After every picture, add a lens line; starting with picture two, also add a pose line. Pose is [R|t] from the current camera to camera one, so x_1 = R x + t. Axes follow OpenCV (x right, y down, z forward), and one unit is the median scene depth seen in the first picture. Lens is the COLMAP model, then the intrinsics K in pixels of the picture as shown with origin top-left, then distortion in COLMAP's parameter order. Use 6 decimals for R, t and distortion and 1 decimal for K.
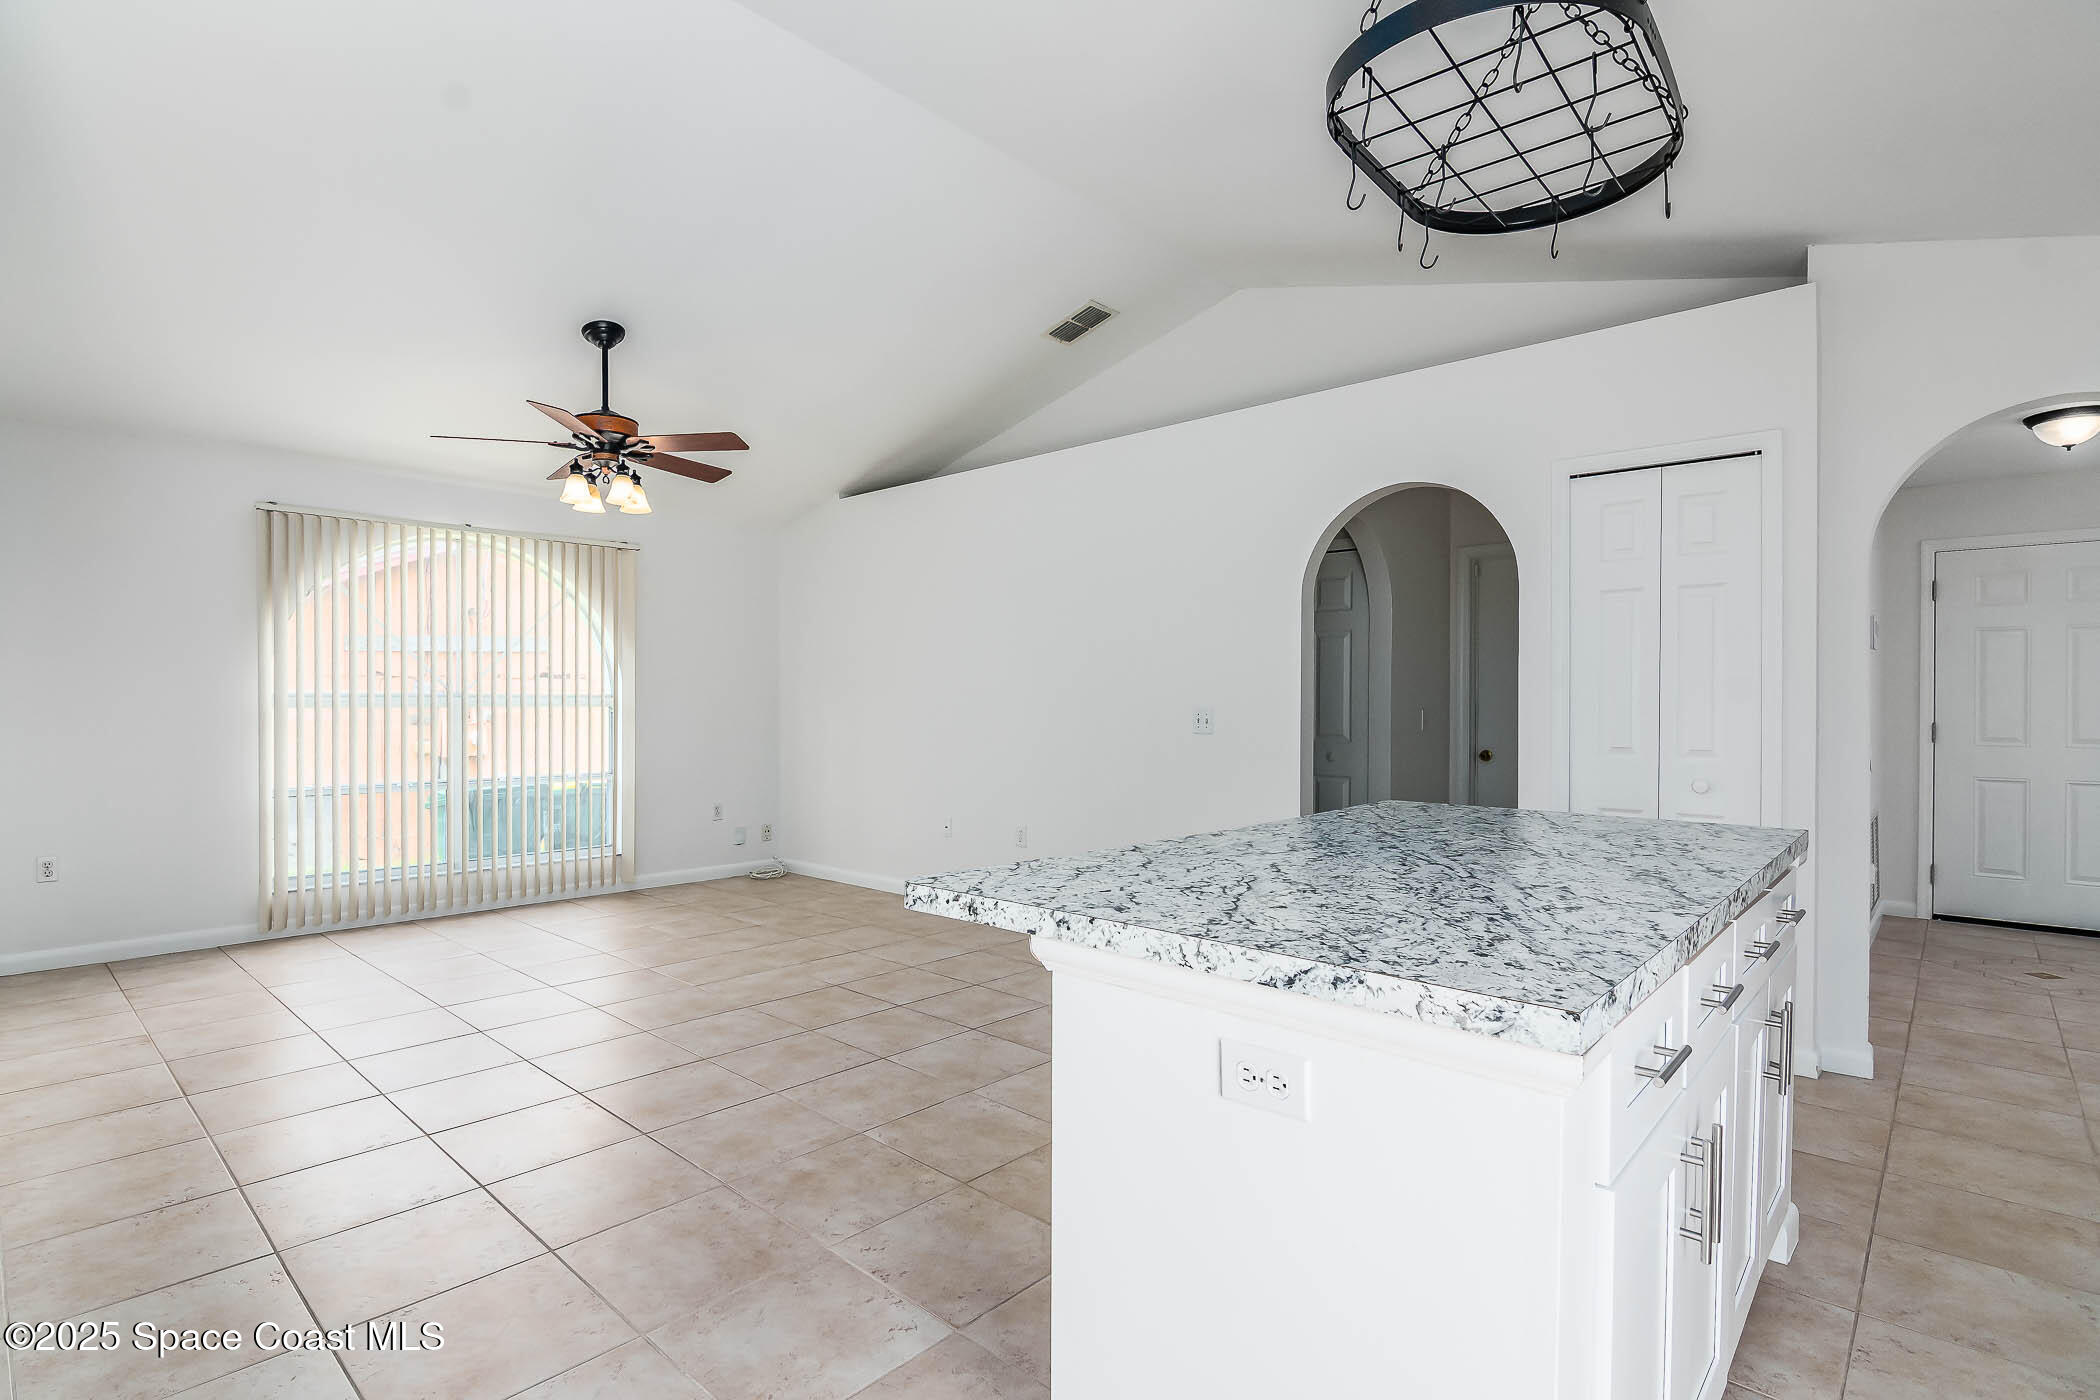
lens RADIAL K [[1013.4, 0, 1025.1], [0, 1013.4, 707.4], [0, 0, 1]] dist [-0.003760, -0.006402]
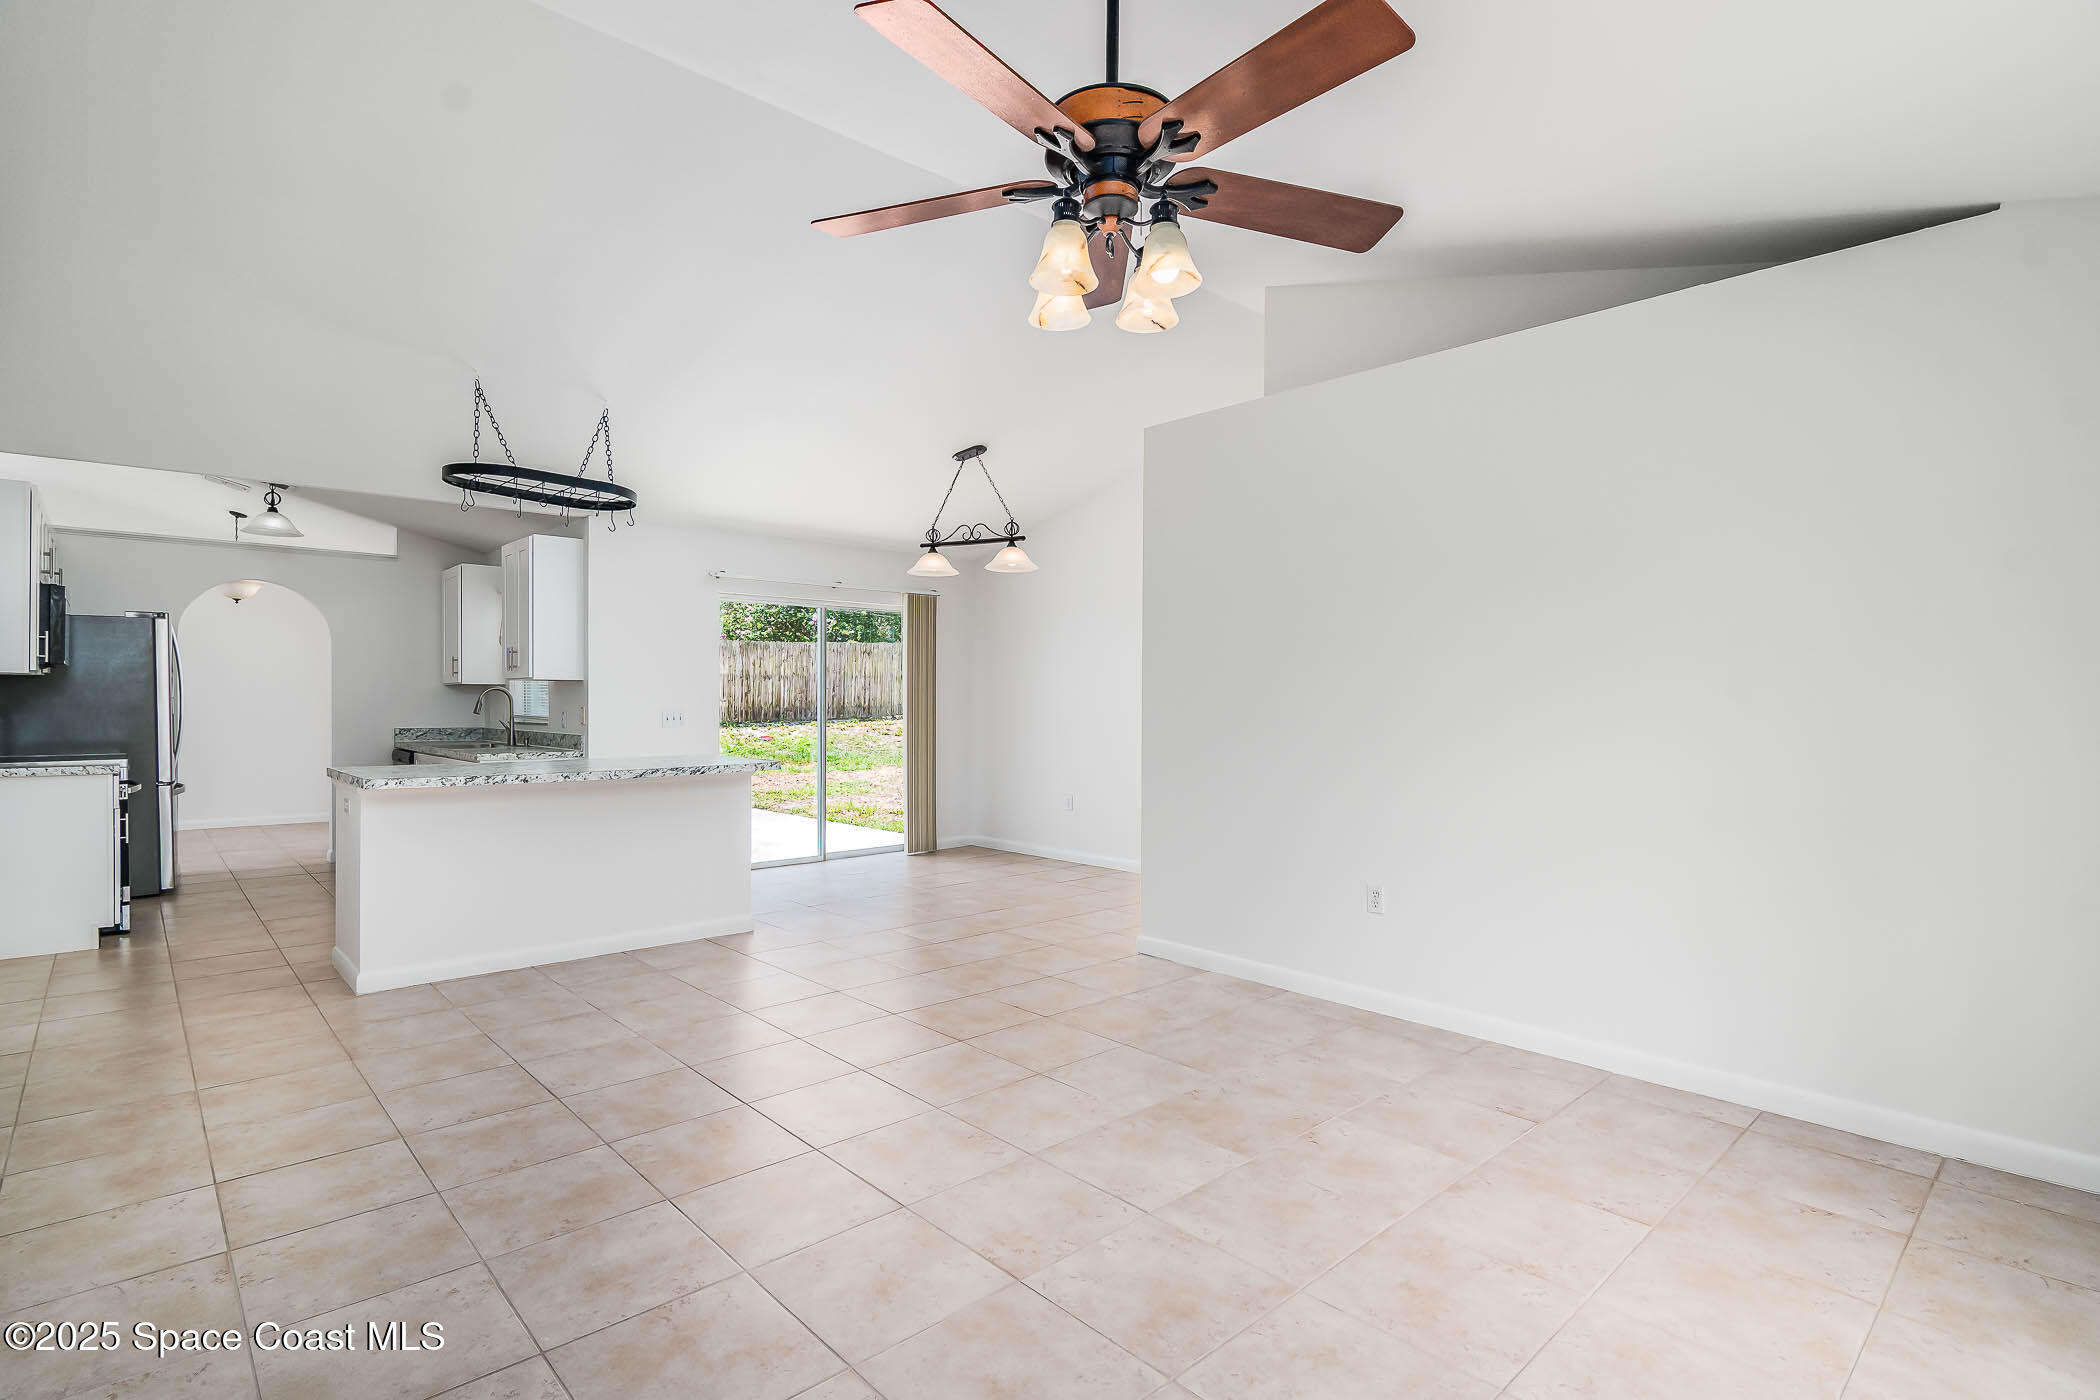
lens RADIAL K [[1013.4, 0, 1025.1], [0, 1013.4, 707.4], [0, 0, 1]] dist [-0.003760, -0.006402]
pose [[-0.995990, -0.005003, 0.089323, -0.462070], [-0.003682, 0.999881, 0.014956, -0.021373], [-0.089388, 0.014567, -0.995890, 1.616147]]
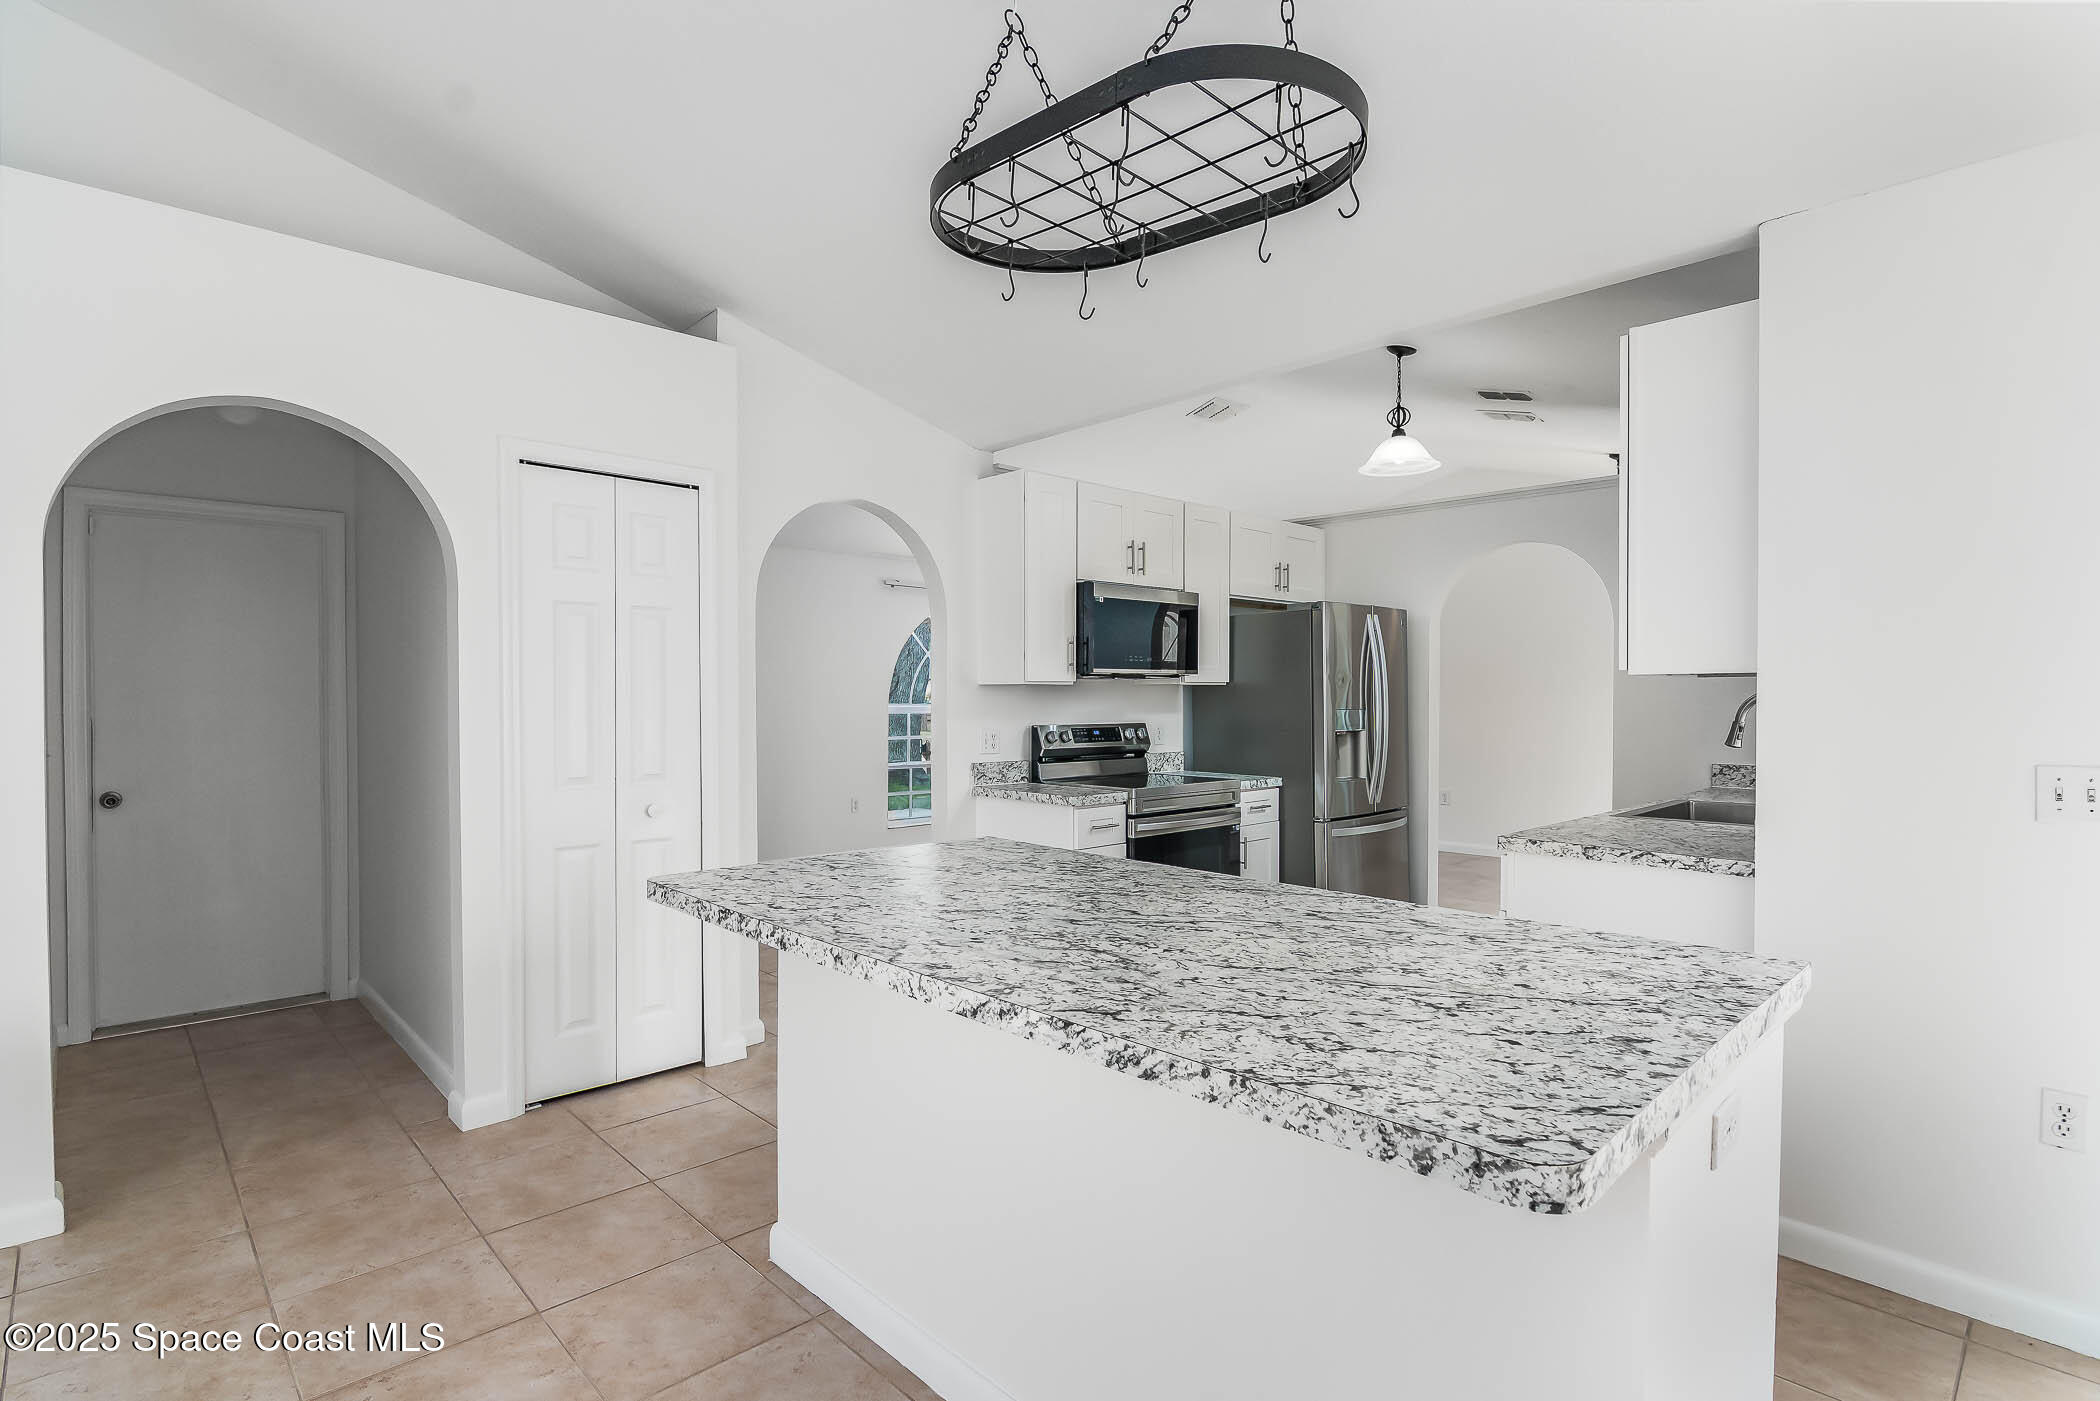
lens RADIAL K [[1013.4, 0, 1025.1], [0, 1013.4, 707.9], [0, 0, 1]] dist [-0.003760, -0.006402]
pose [[0.072684, -0.012813, 0.997273, -0.249529], [0.005905, 0.999905, 0.012416, -0.027491], [-0.997338, 0.004986, 0.072753, 0.473665]]
